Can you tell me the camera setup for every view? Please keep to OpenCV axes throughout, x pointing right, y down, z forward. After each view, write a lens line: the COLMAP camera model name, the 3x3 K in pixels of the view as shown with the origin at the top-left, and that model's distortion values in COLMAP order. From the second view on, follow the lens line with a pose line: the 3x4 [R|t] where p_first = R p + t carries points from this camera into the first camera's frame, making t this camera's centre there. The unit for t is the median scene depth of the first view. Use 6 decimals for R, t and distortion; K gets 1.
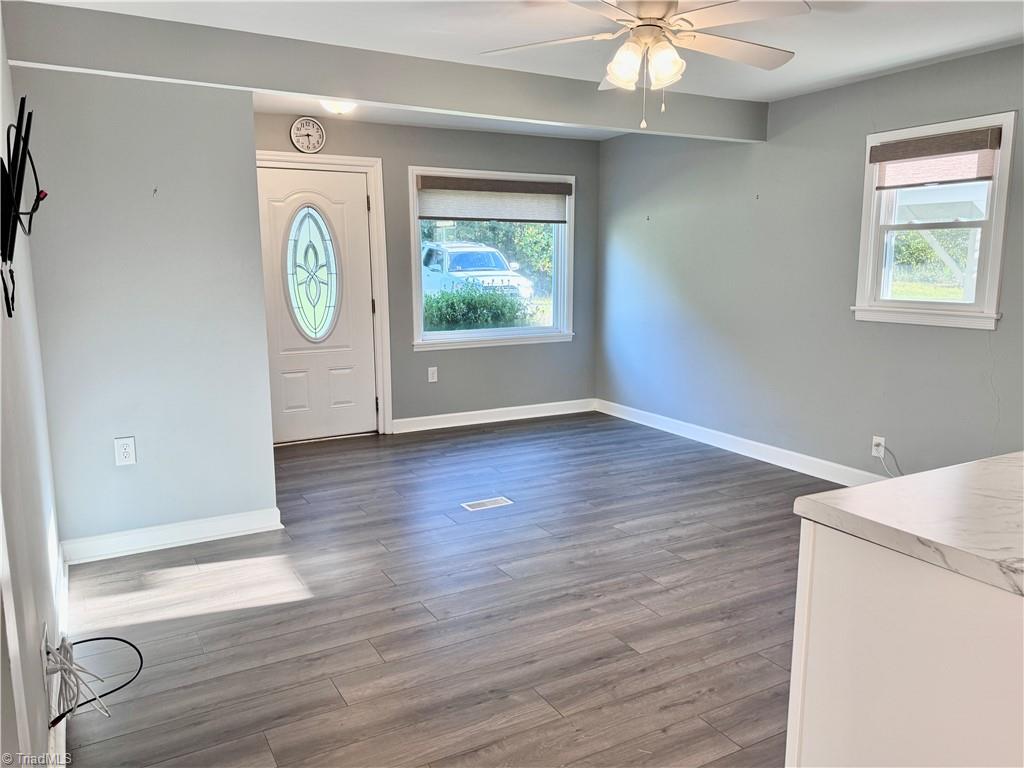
lens RADIAL K [[780.3, 0, 510.9], [0, 780.3, 385.2], [0, 0, 1]] dist [0.076152, -0.029485]
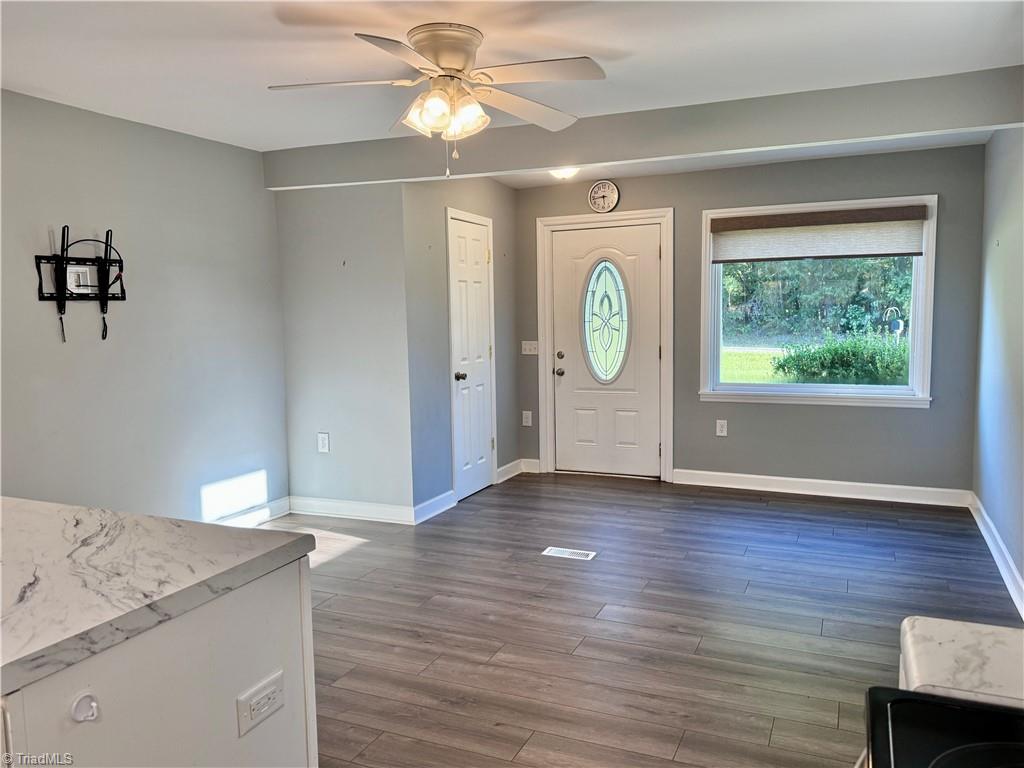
lens RADIAL K [[780.3, 0, 511.5], [0, 780.3, 384.2], [0, 0, 1]] dist [0.076152, -0.029485]
pose [[0.594884, 0.069489, -0.800803, 0.543722], [-0.114724, 0.993397, 0.000977, -0.041193], [0.795583, 0.091290, 0.598928, 0.256477]]
